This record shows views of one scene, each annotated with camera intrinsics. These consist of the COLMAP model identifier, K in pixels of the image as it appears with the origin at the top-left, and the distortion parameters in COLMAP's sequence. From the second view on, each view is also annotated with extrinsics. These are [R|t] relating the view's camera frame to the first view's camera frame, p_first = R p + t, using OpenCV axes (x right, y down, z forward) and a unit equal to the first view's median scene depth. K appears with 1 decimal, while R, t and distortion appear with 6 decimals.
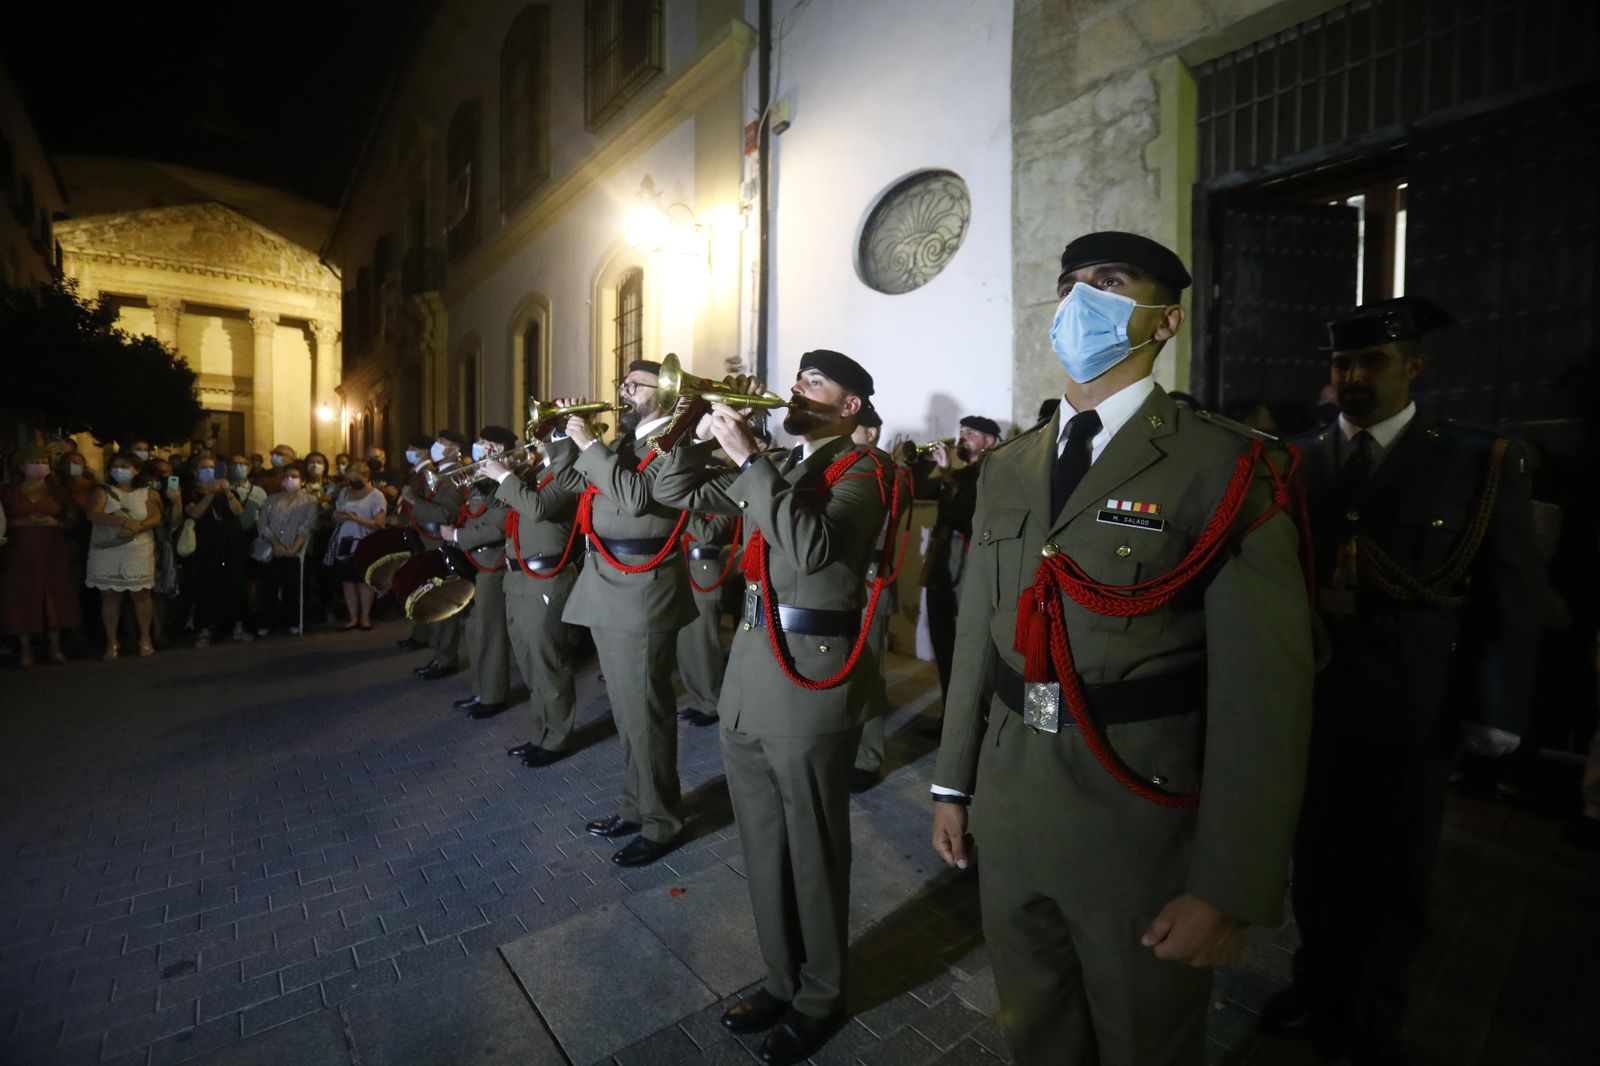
lens RADIAL K [[705.6, 0, 721.9], [0, 705.6, 516.6], [0, 0, 1]] dist [-0.040746, 0.011594]
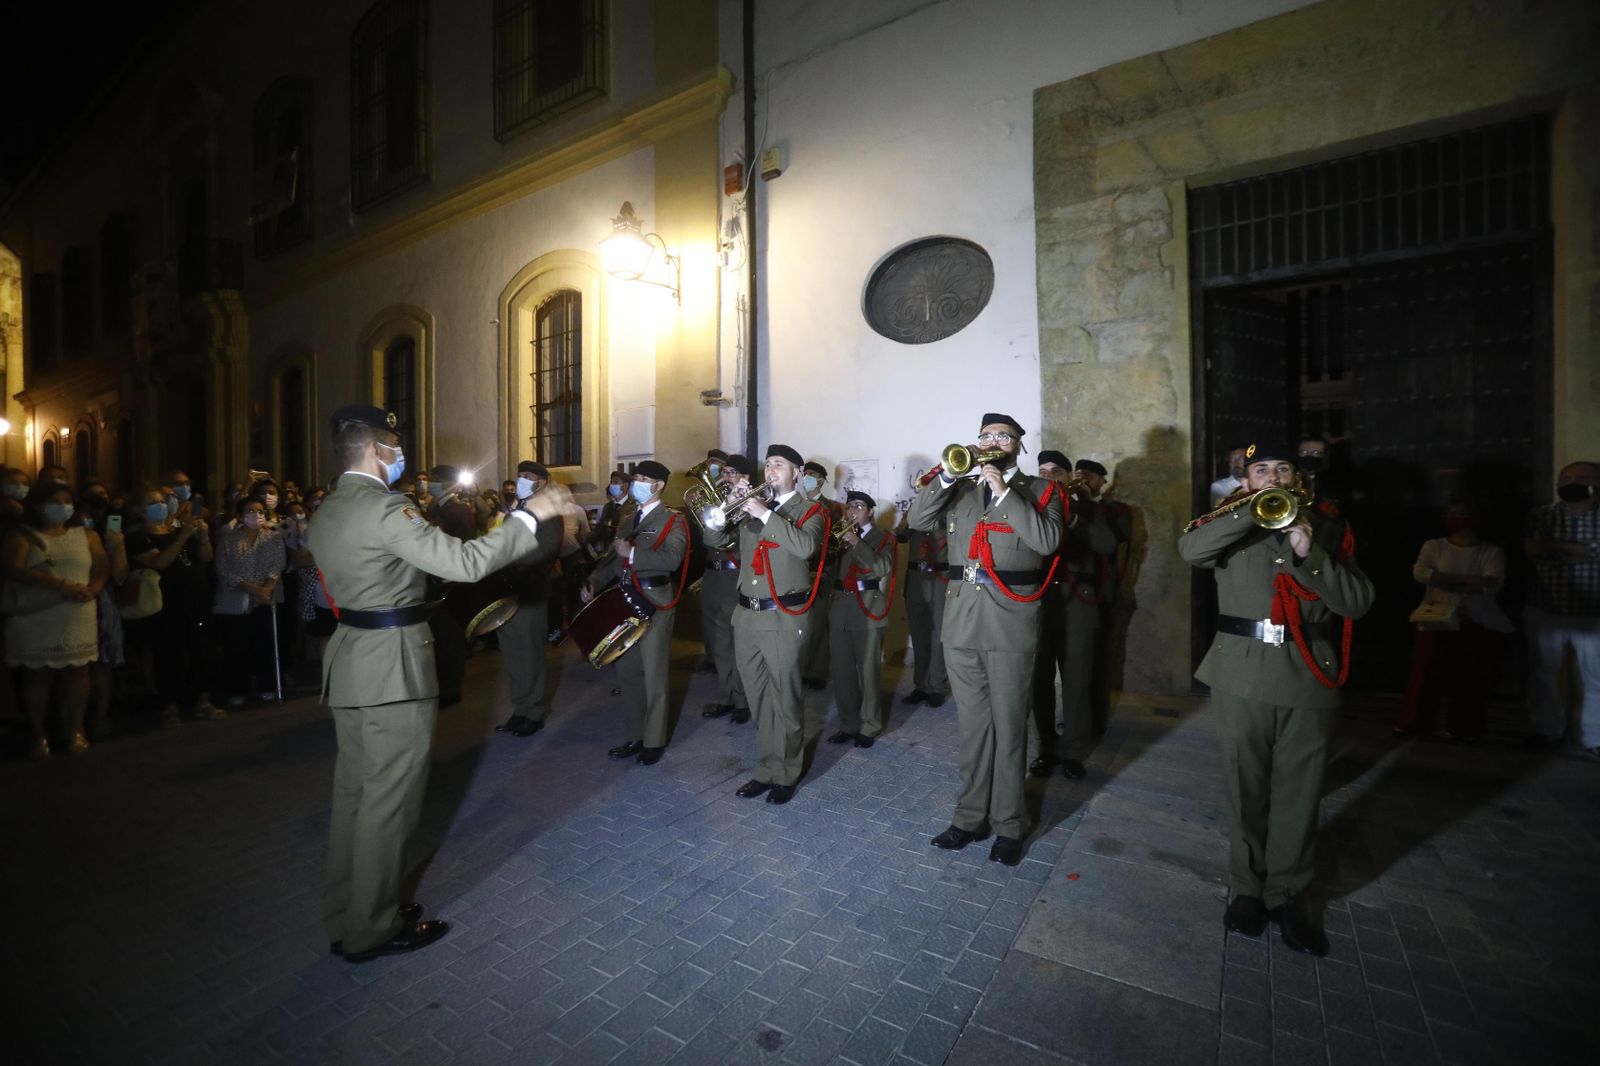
lens RADIAL K [[705.6, 0, 760.2], [0, 705.6, 525.9], [0, 0, 1]] dist [-0.040746, 0.011594]
pose [[0.947258, -0.017903, 0.319973, -0.420155], [0.025279, 0.999502, -0.018913, -0.016105], [-0.319475, 0.026004, 0.947238, 0.035744]]
